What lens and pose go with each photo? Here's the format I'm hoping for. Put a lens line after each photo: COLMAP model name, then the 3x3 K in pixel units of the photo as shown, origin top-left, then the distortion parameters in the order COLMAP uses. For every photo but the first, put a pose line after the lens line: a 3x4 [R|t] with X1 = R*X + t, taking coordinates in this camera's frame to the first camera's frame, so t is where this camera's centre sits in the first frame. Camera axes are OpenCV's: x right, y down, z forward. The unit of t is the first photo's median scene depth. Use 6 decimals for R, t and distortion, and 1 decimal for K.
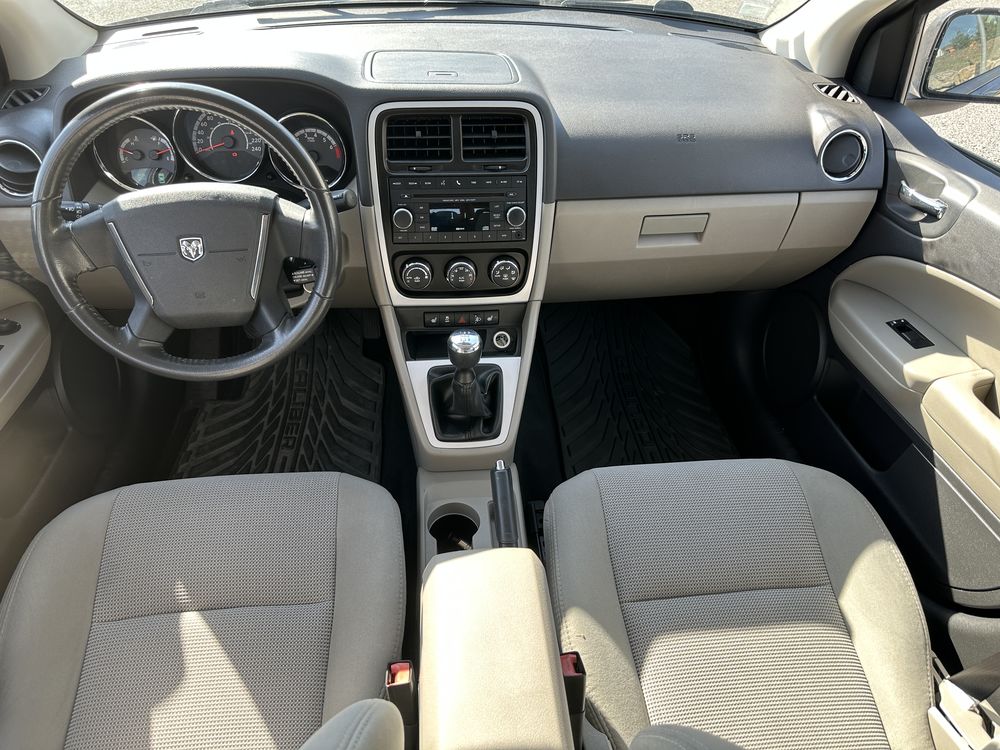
lens RADIAL K [[707.8, 0, 501.4], [0, 707.8, 373.9], [0, 0, 1]] dist [0.019541, -0.026870]
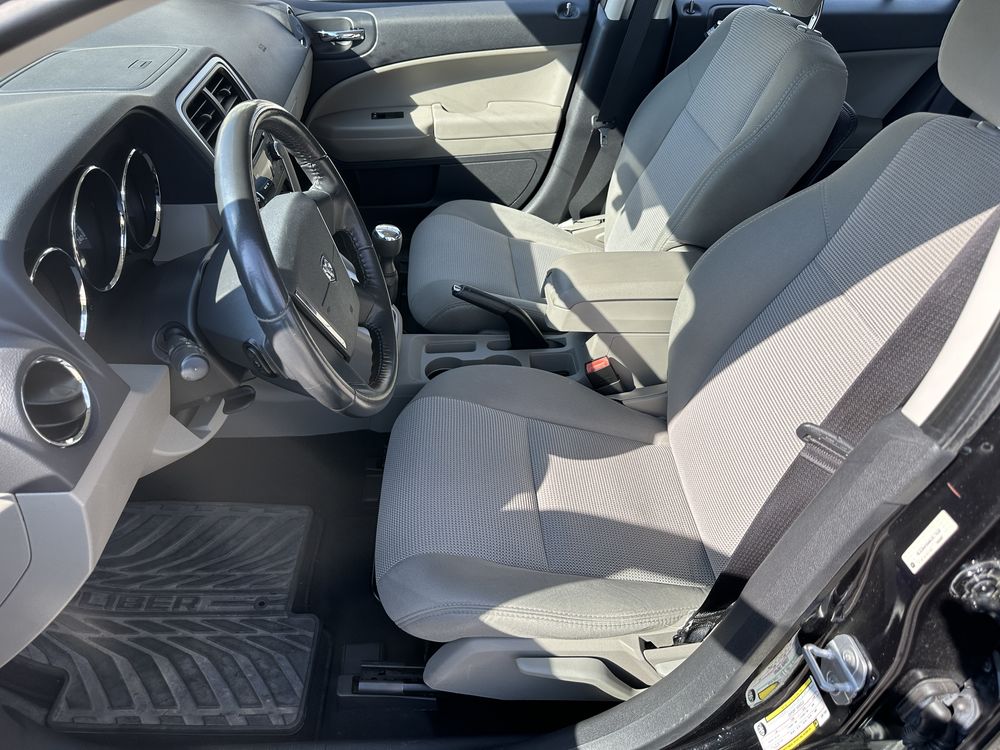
lens RADIAL K [[707.8, 0, 501.6], [0, 707.8, 373.6], [0, 0, 1]] dist [0.019541, -0.026870]
pose [[0.049587, -0.648146, 0.759900, -1.016591], [0.600953, 0.627063, 0.495629, -0.341052], [-0.797745, 0.432087, 0.420600, 0.409306]]
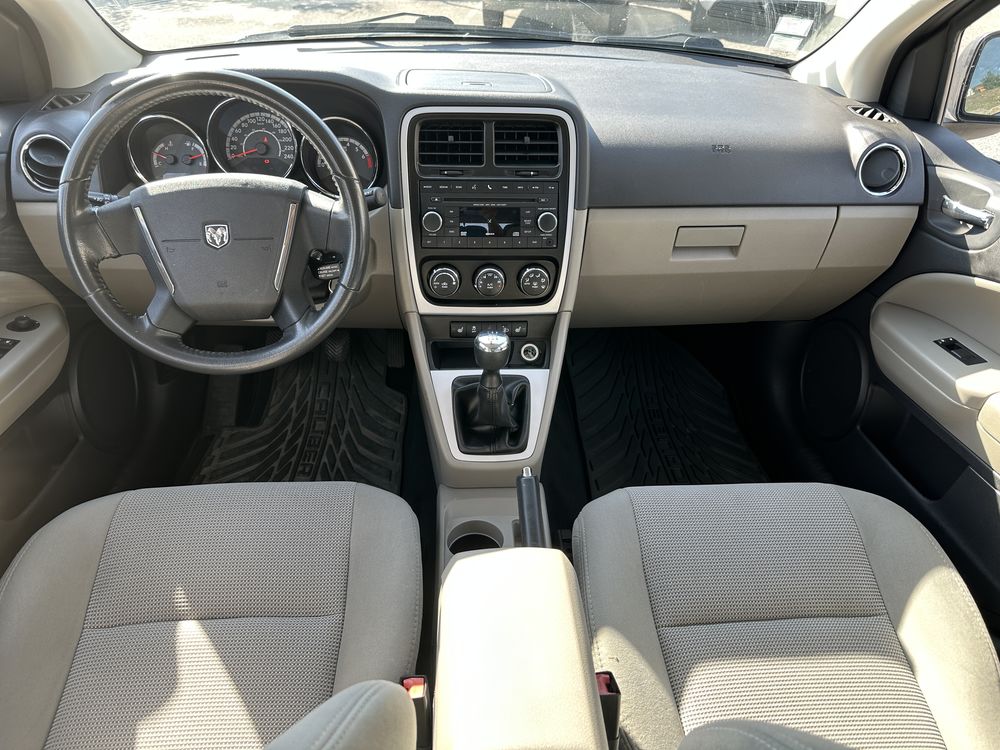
lens RADIAL K [[707.8, 0, 508.0], [0, 707.8, 370.1], [0, 0, 1]] dist [0.019541, -0.026870]
pose [[0.999543, 0.019099, -0.023439, -0.007095], [-0.021601, 0.993521, -0.111581, 0.091699], [0.021156, 0.112036, 0.993479, 0.047912]]
